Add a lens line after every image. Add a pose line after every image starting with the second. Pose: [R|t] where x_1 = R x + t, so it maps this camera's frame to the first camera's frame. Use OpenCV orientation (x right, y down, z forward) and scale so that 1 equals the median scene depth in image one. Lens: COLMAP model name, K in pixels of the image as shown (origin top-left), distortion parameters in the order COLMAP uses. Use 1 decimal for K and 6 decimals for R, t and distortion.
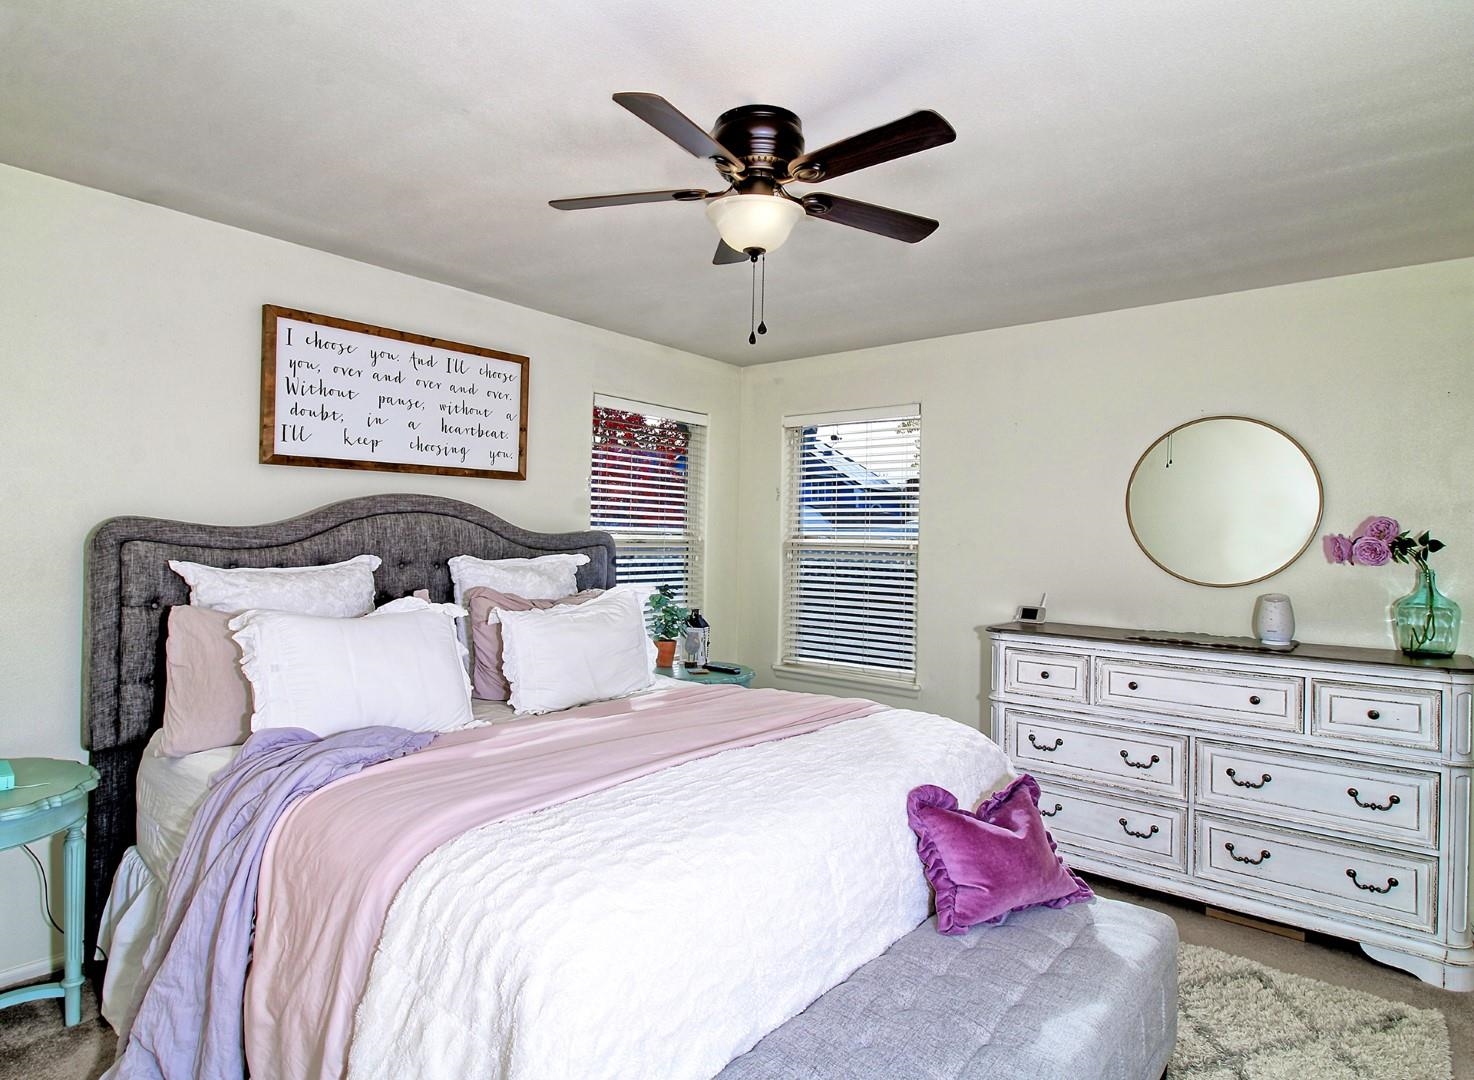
lens RADIAL K [[853.8, 0, 737.0], [0, 853.8, 540.0], [0, 0, 1]] dist [-0.005289, -0.001496]
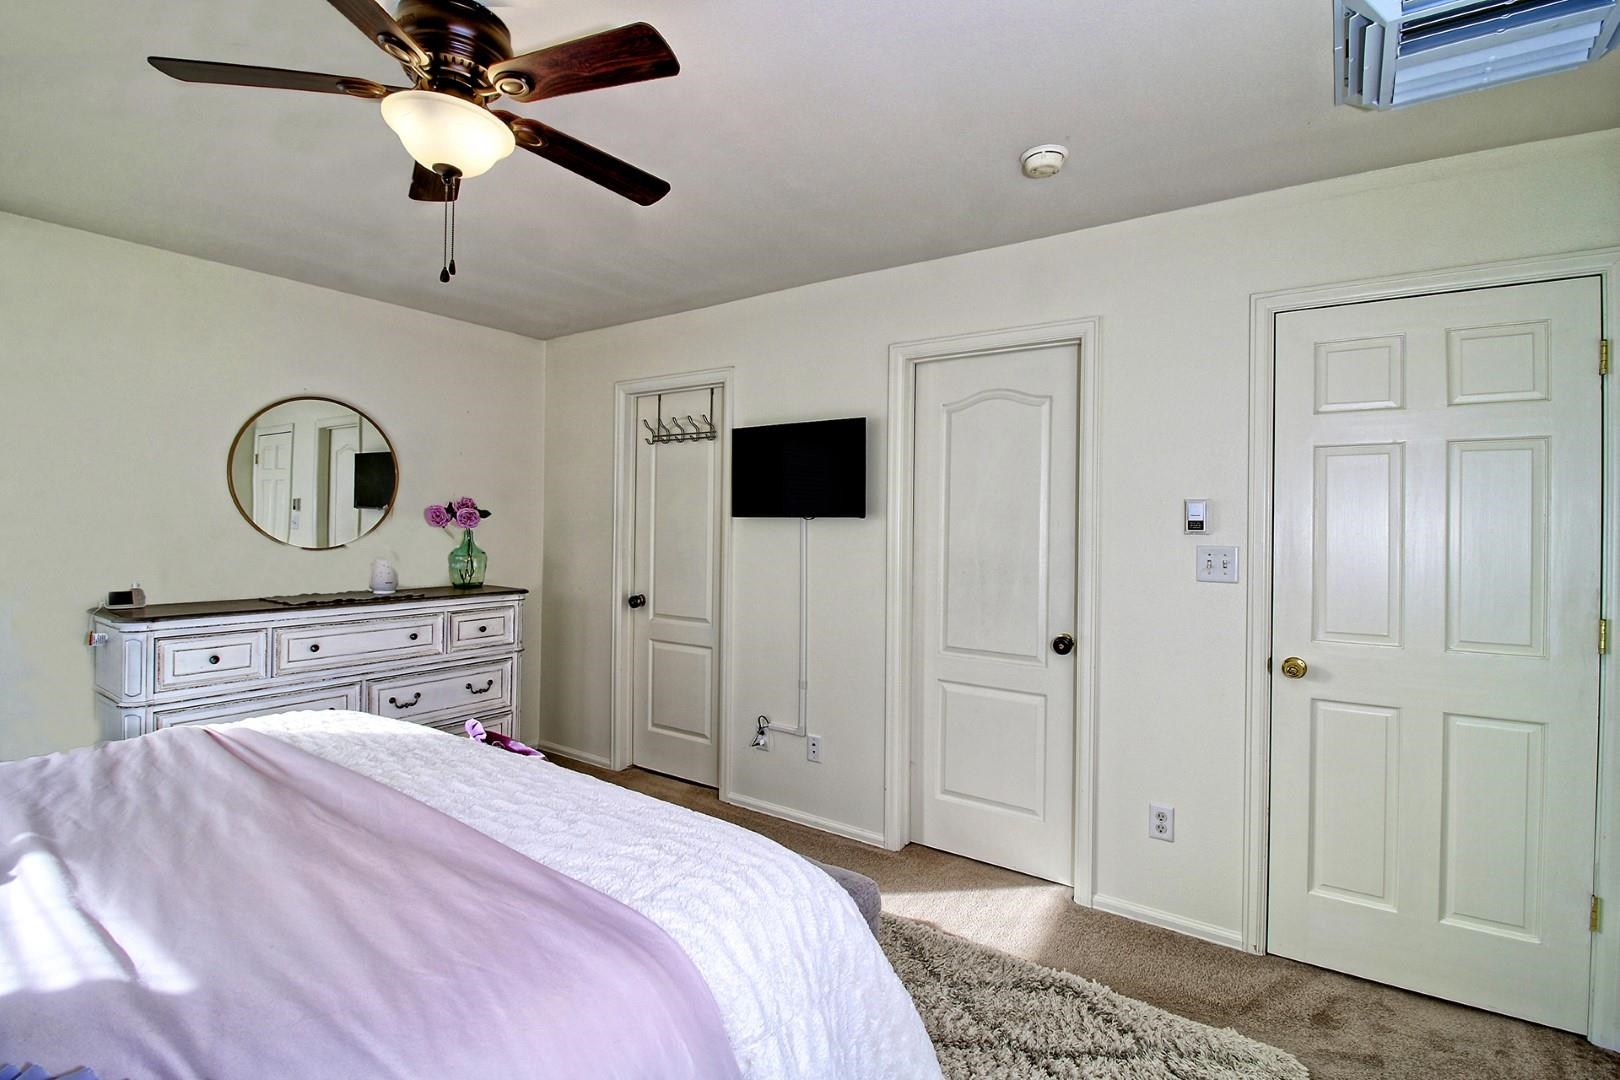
lens RADIAL K [[742.3, 0, 818.4], [0, 742.3, 527.5], [0, 0, 1]] dist [-0.000109, -0.000317]
pose [[-0.103717, -0.023992, 0.994317, -0.557277], [-0.011486, 0.999671, 0.022923, -0.006435], [-0.994541, -0.009043, -0.103959, 0.525510]]
